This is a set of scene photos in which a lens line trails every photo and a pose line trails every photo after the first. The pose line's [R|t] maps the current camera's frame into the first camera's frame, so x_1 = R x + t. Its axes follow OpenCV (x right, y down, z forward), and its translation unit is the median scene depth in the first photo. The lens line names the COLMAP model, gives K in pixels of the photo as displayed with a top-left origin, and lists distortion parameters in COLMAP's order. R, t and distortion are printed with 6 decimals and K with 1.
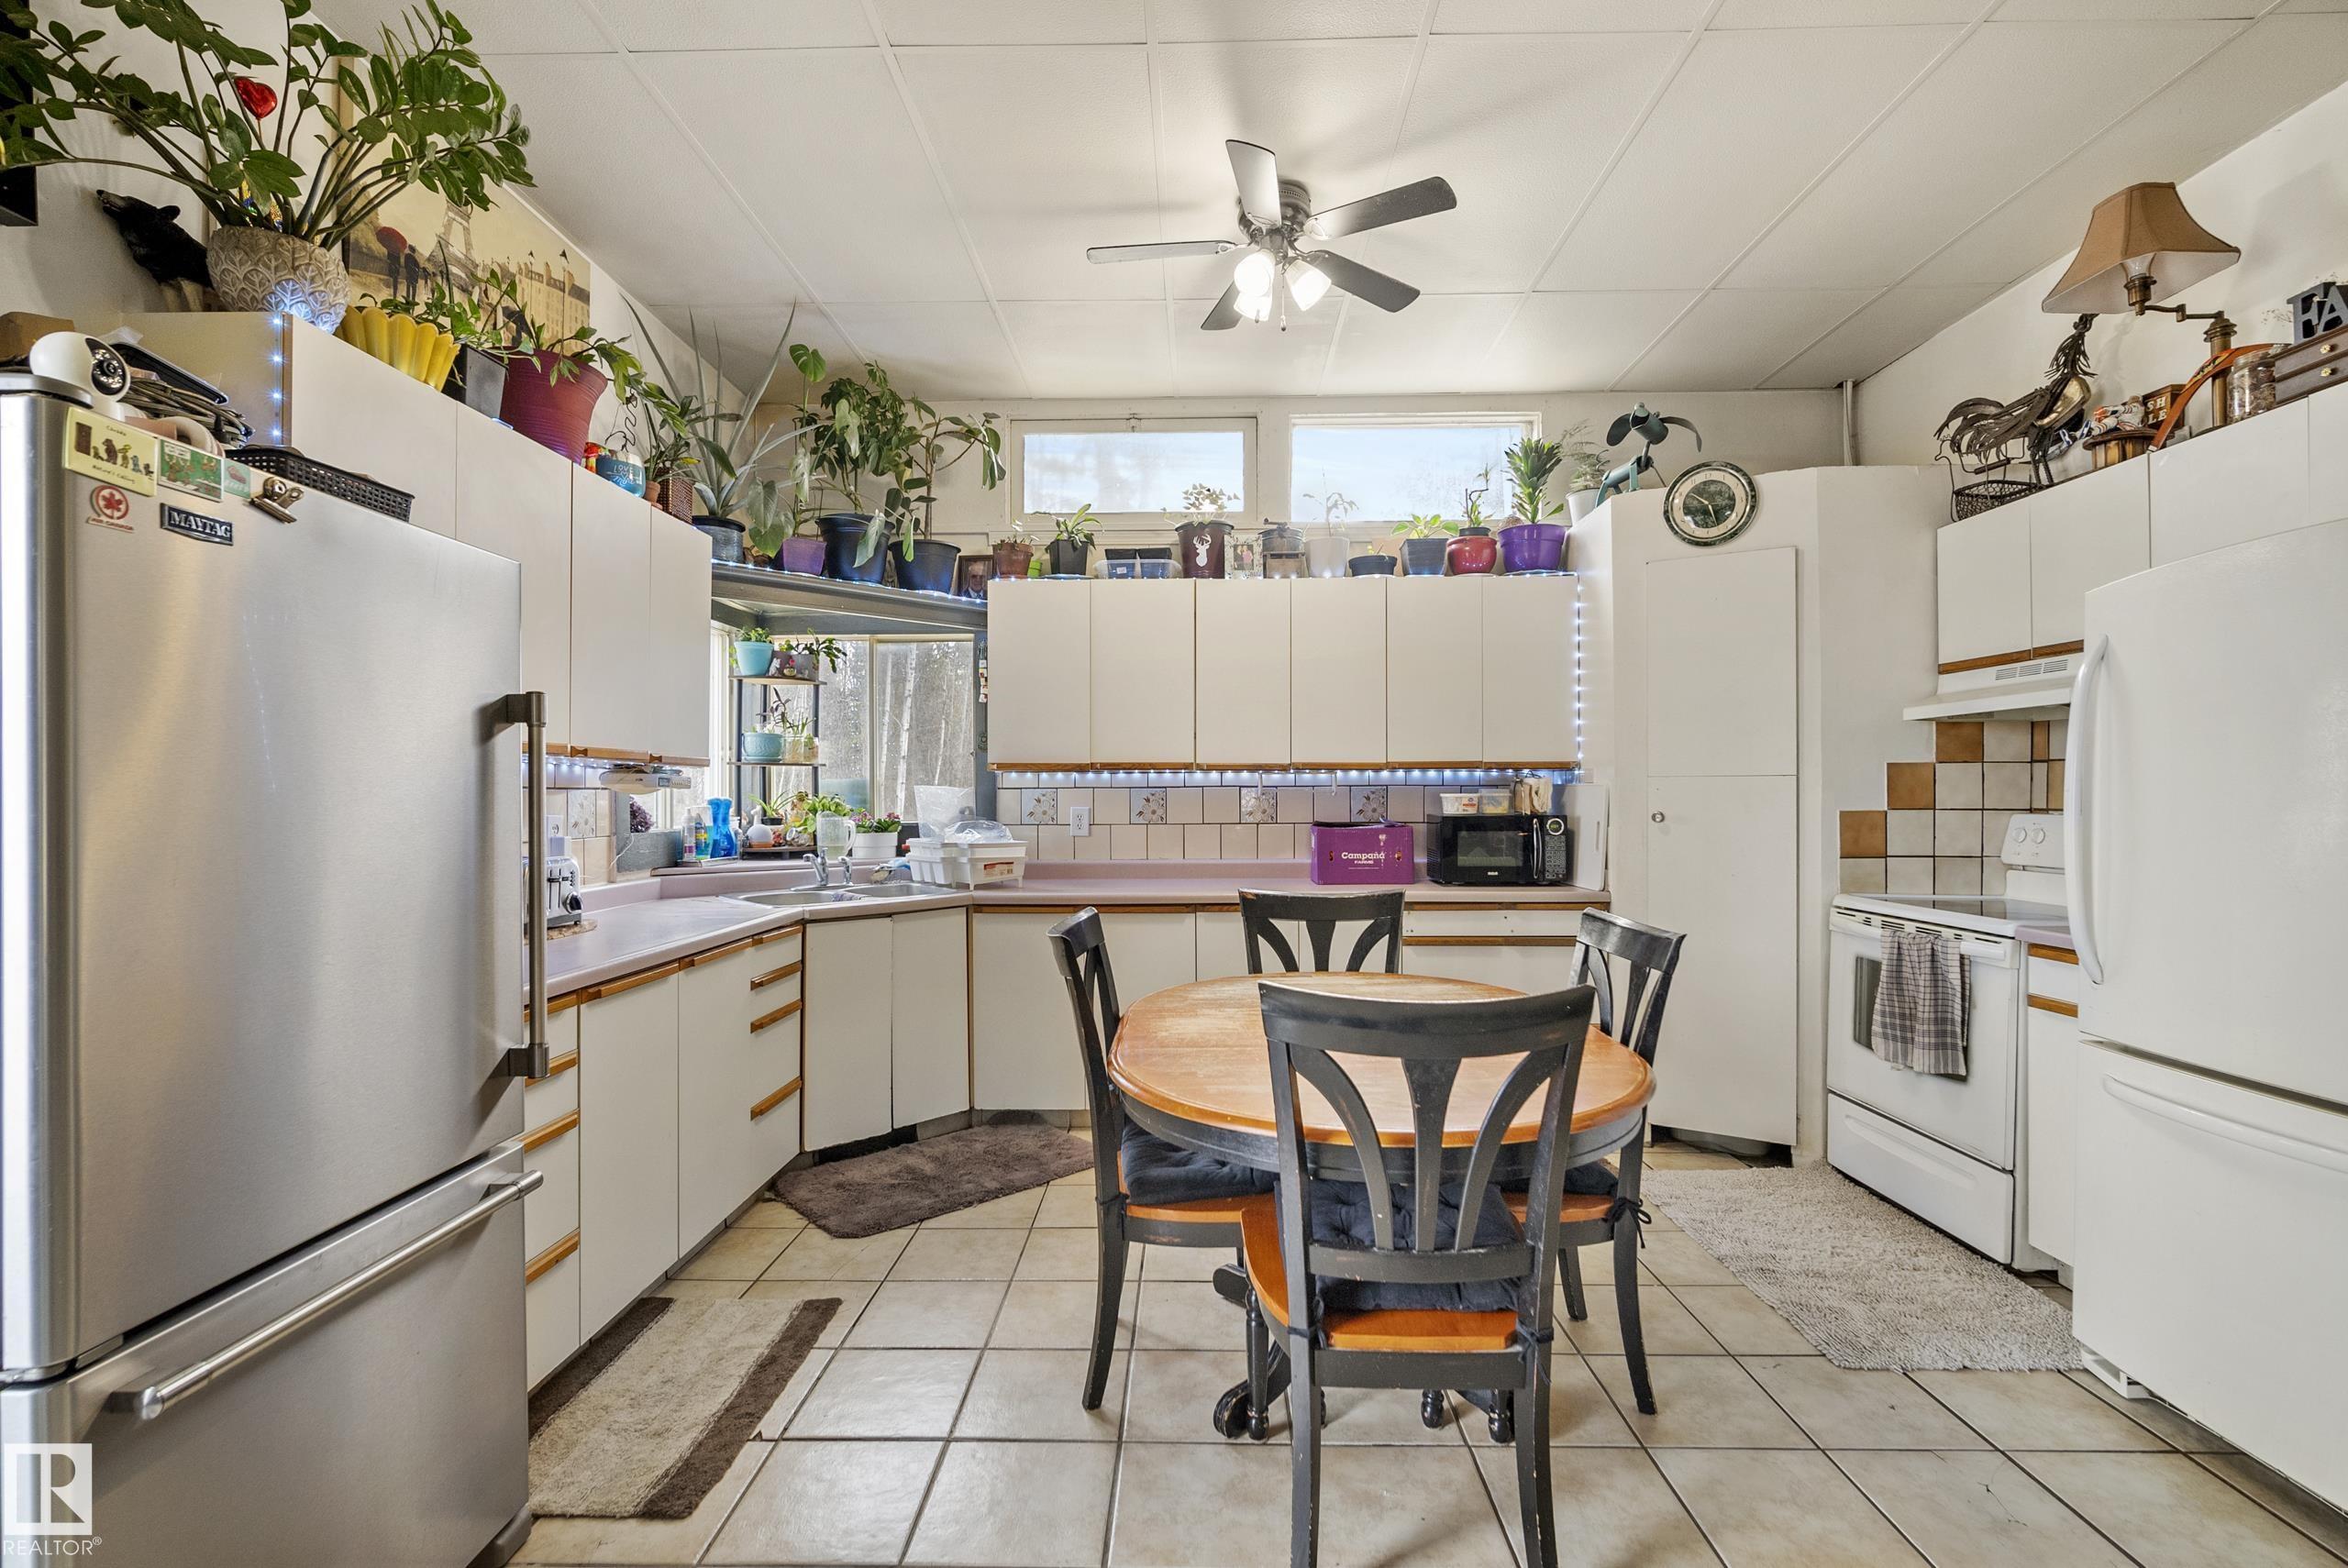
lens RADIAL K [[1035.9, 0, 1162.6], [0, 1035.9, 790.3], [0, 0, 1]] dist [-0.014841, 0.003046]
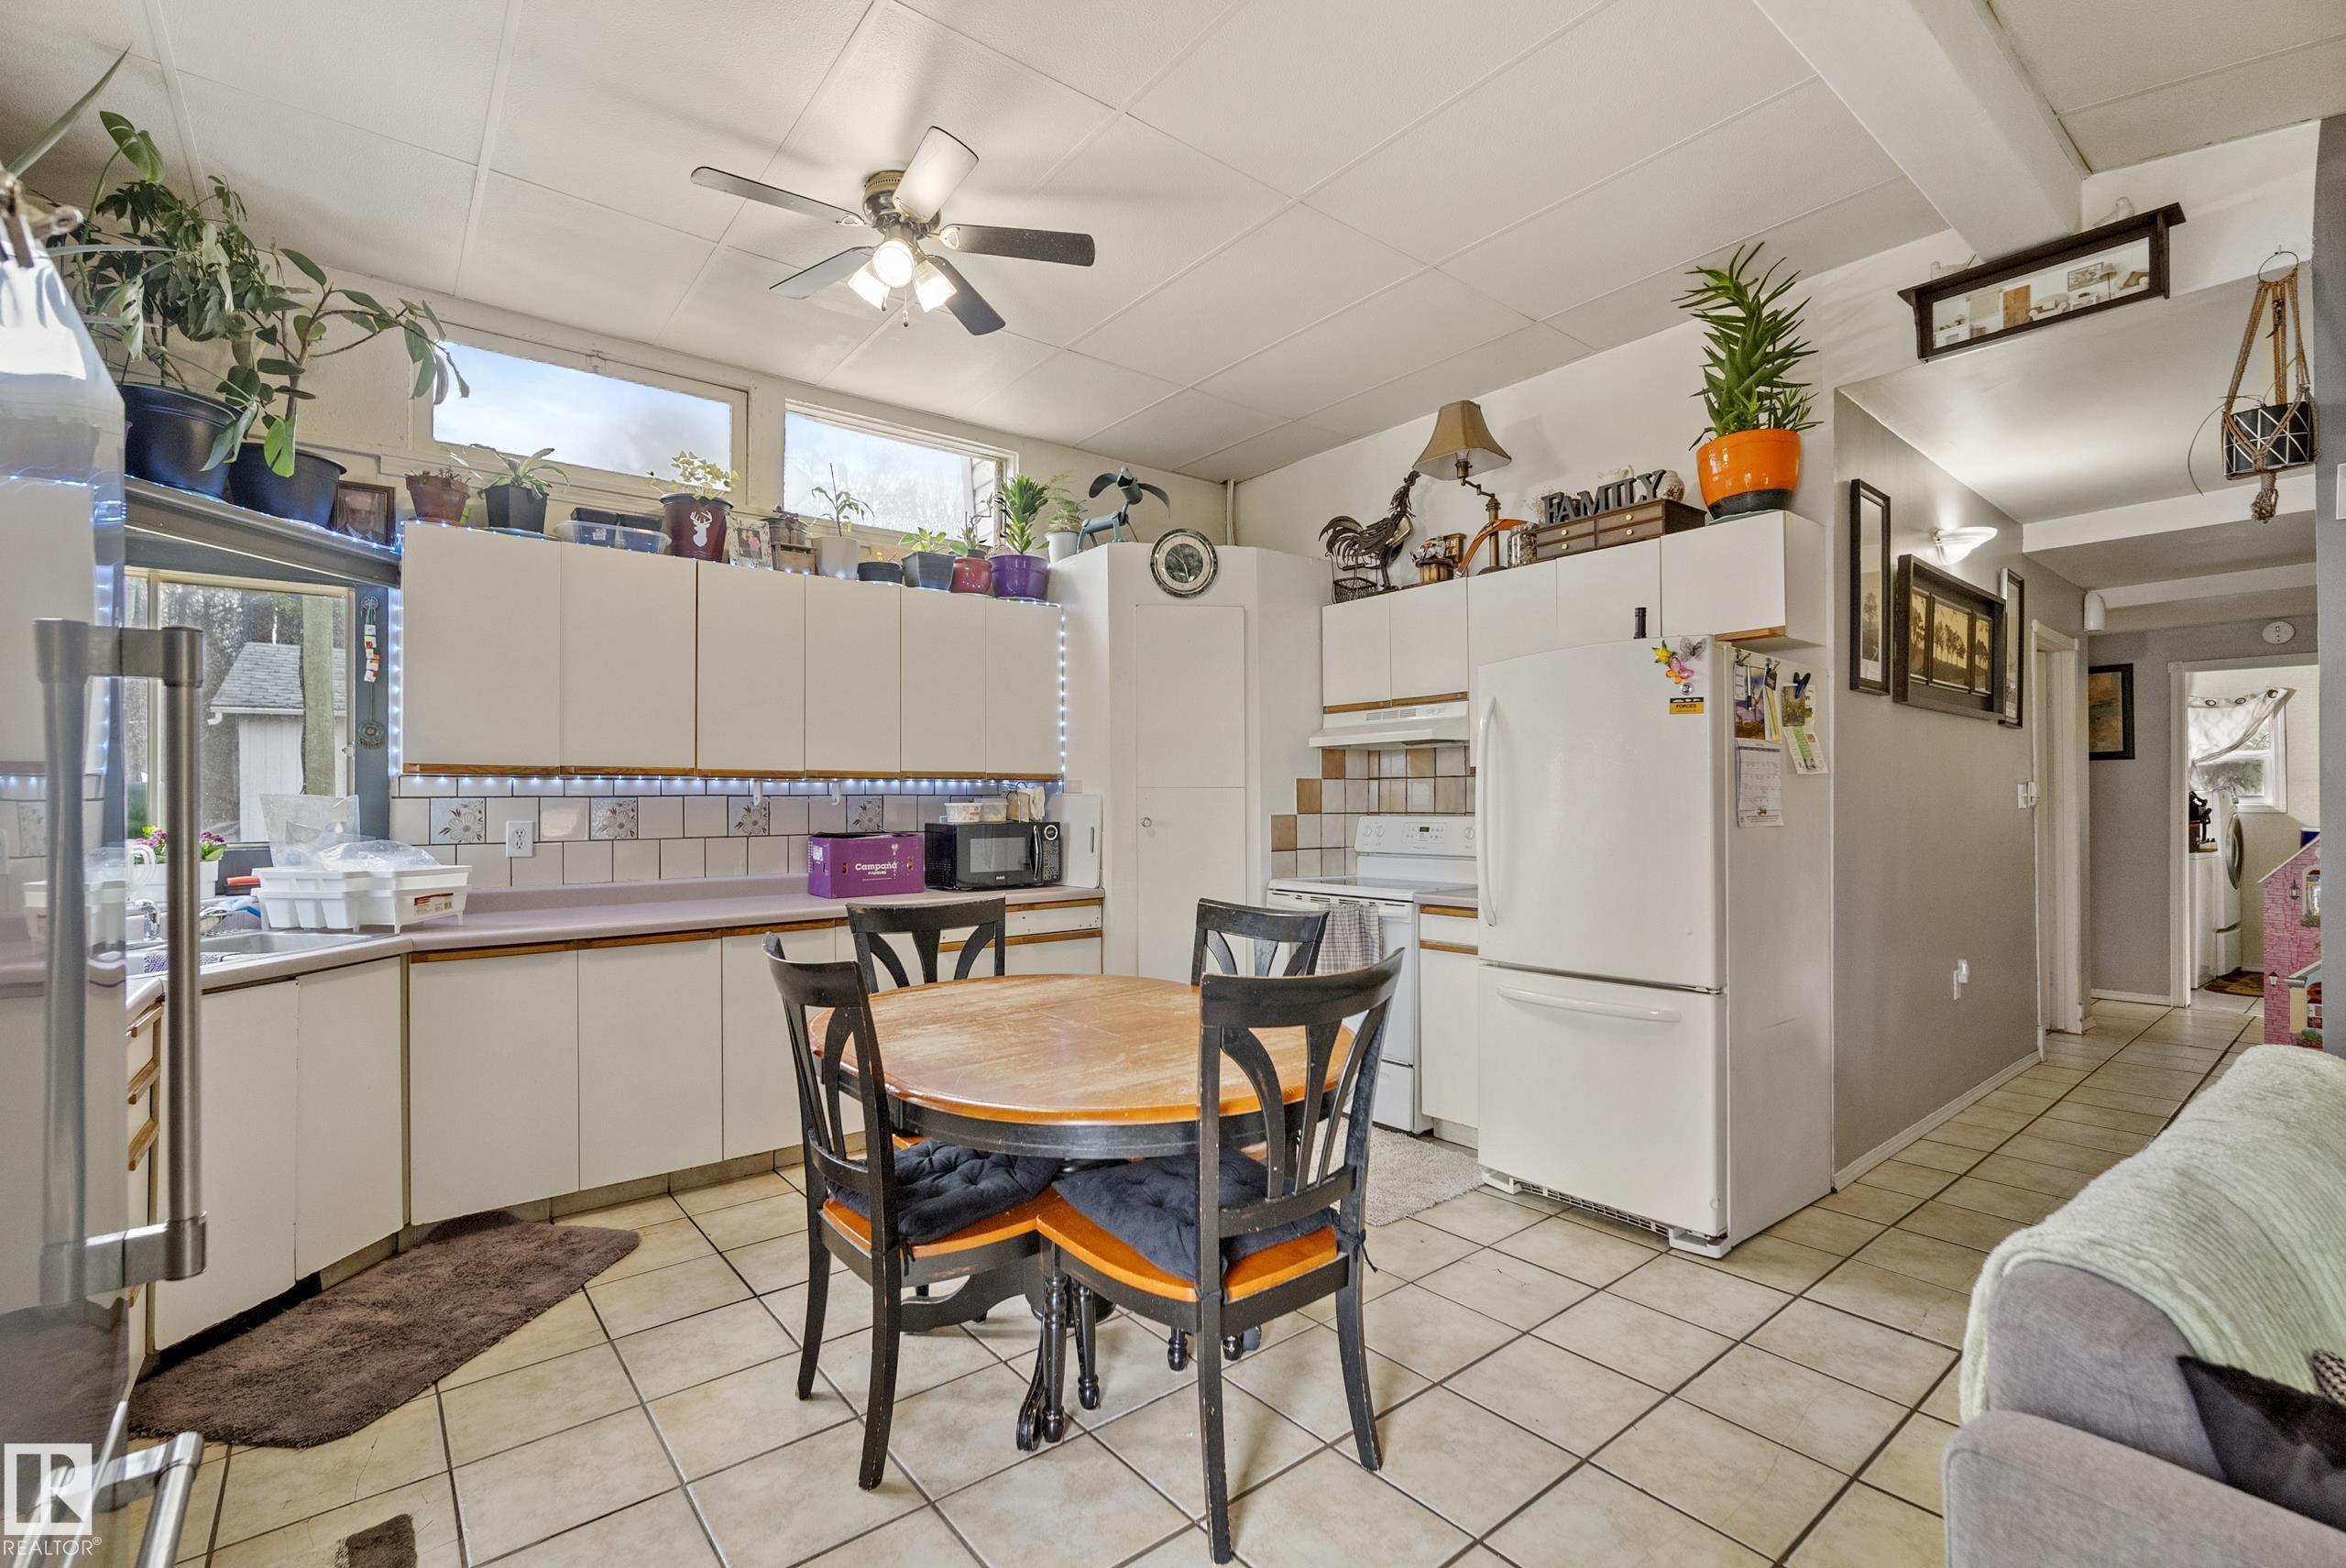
lens RADIAL K [[1035.1, 0, 1161.6], [0, 1035.1, 790.3], [0, 0, 1]] dist [-0.014841, 0.003046]
pose [[0.763209, 0.005821, 0.646126, -0.247833], [0.001680, 0.999938, -0.010992, 0.002422], [-0.646150, 0.009474, 0.763152, 0.081302]]
